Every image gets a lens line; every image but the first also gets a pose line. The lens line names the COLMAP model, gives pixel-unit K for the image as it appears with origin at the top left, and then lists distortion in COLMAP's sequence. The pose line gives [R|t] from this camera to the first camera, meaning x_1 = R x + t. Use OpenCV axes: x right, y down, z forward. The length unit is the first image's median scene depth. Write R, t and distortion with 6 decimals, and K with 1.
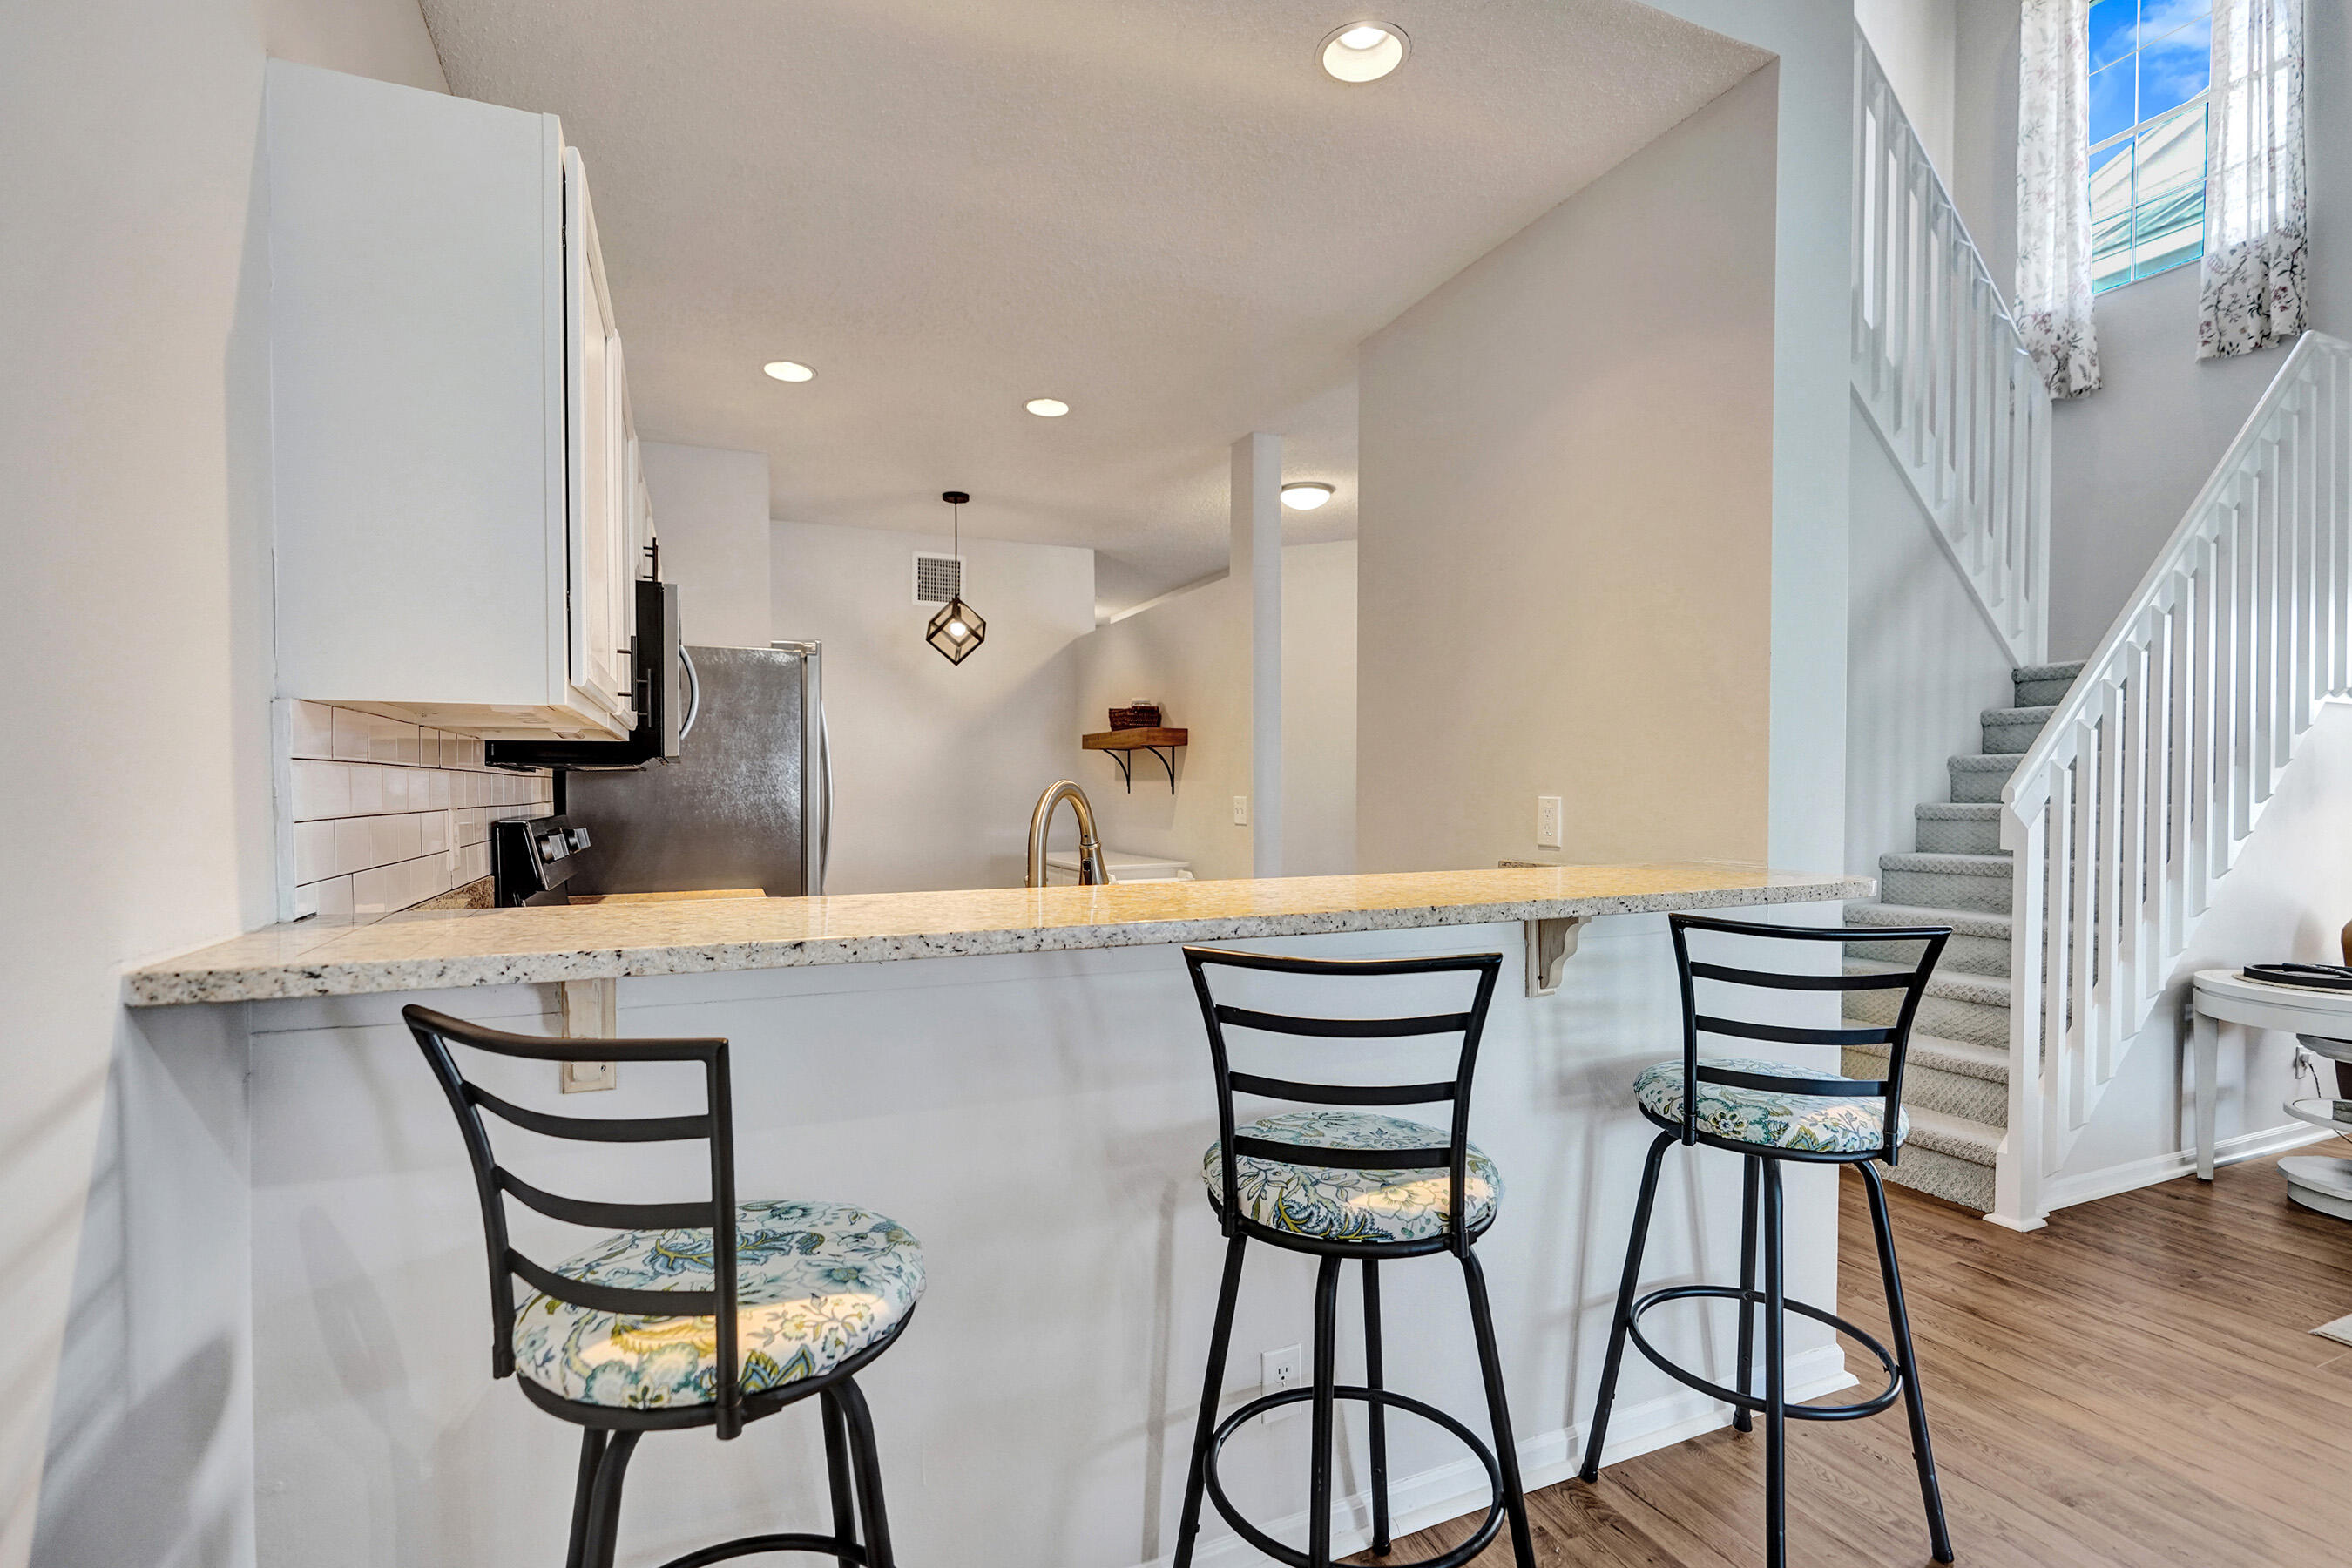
lens RADIAL K [[1075.3, 0, 1173.5], [0, 1075.3, 803.9], [0, 0, 1]] dist [0.000787, -0.005591]
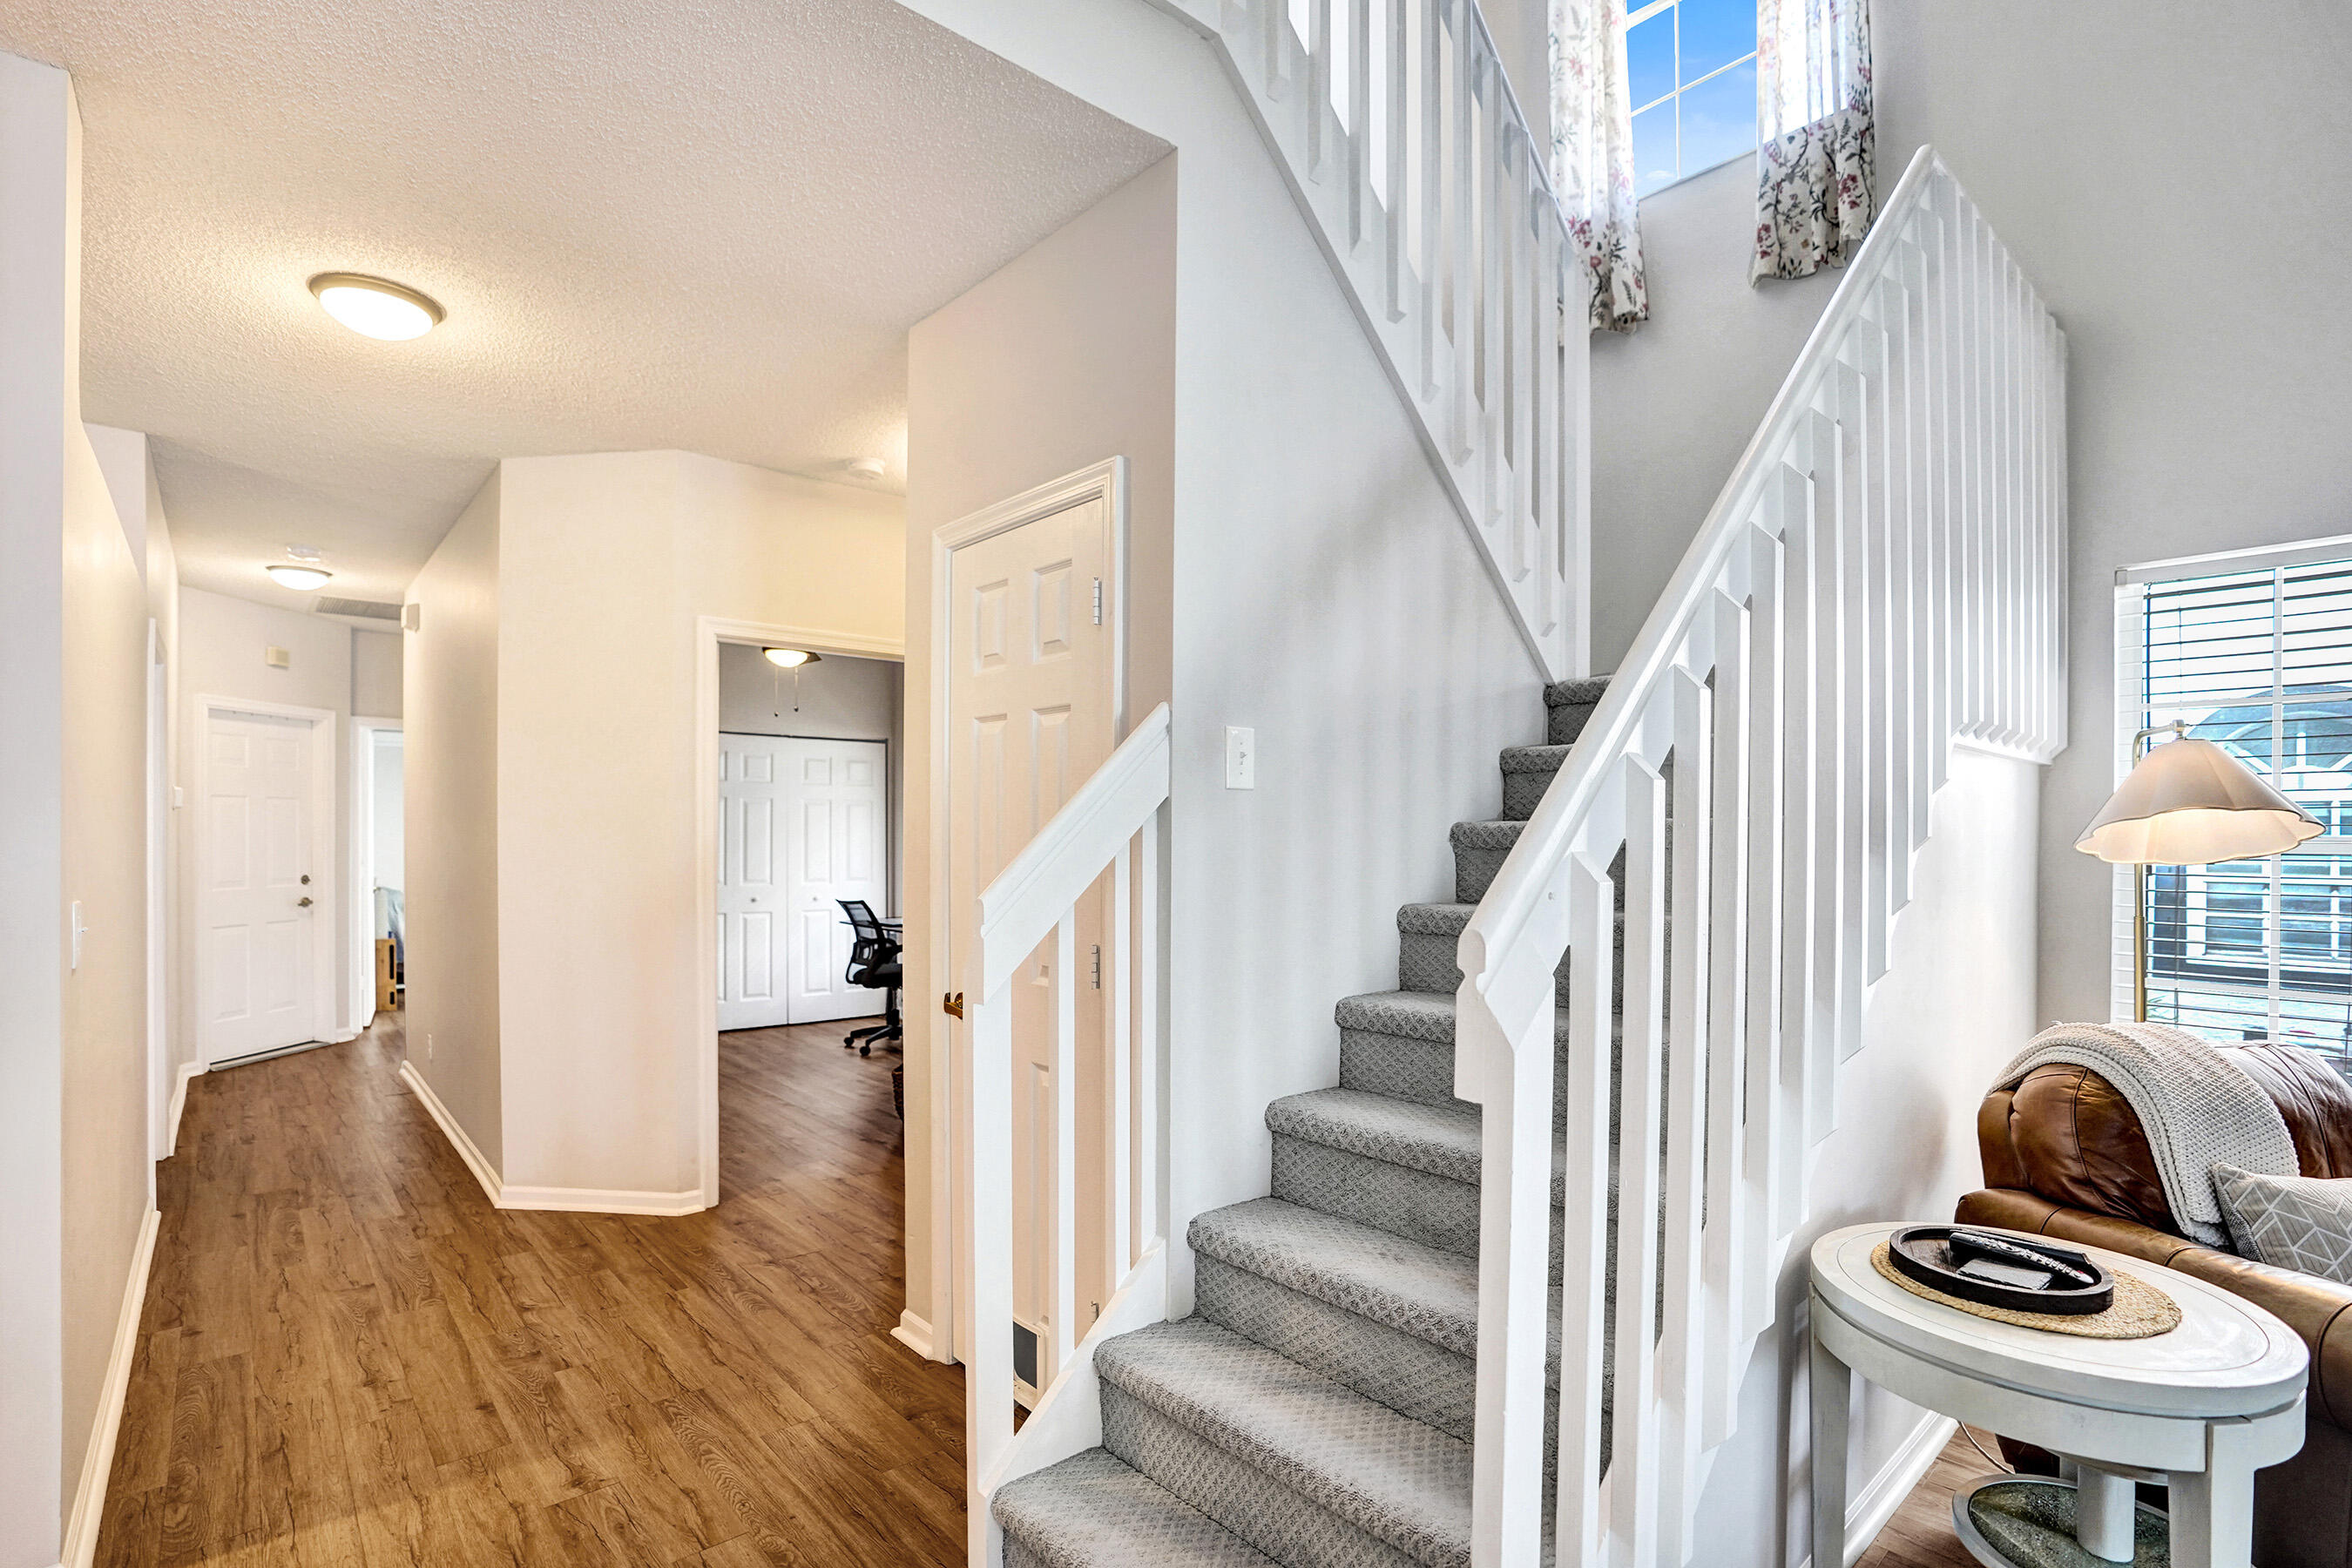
lens RADIAL K [[1092.7, 0, 1185.4], [0, 1092.7, 832.0], [0, 0, 1]] dist [-0.047704, 0.000696]
pose [[0.951912, 0.001983, 0.306364, 0.564092], [0.001504, 0.999937, -0.011145, -0.045246], [-0.306367, 0.011070, 0.951849, 0.667937]]
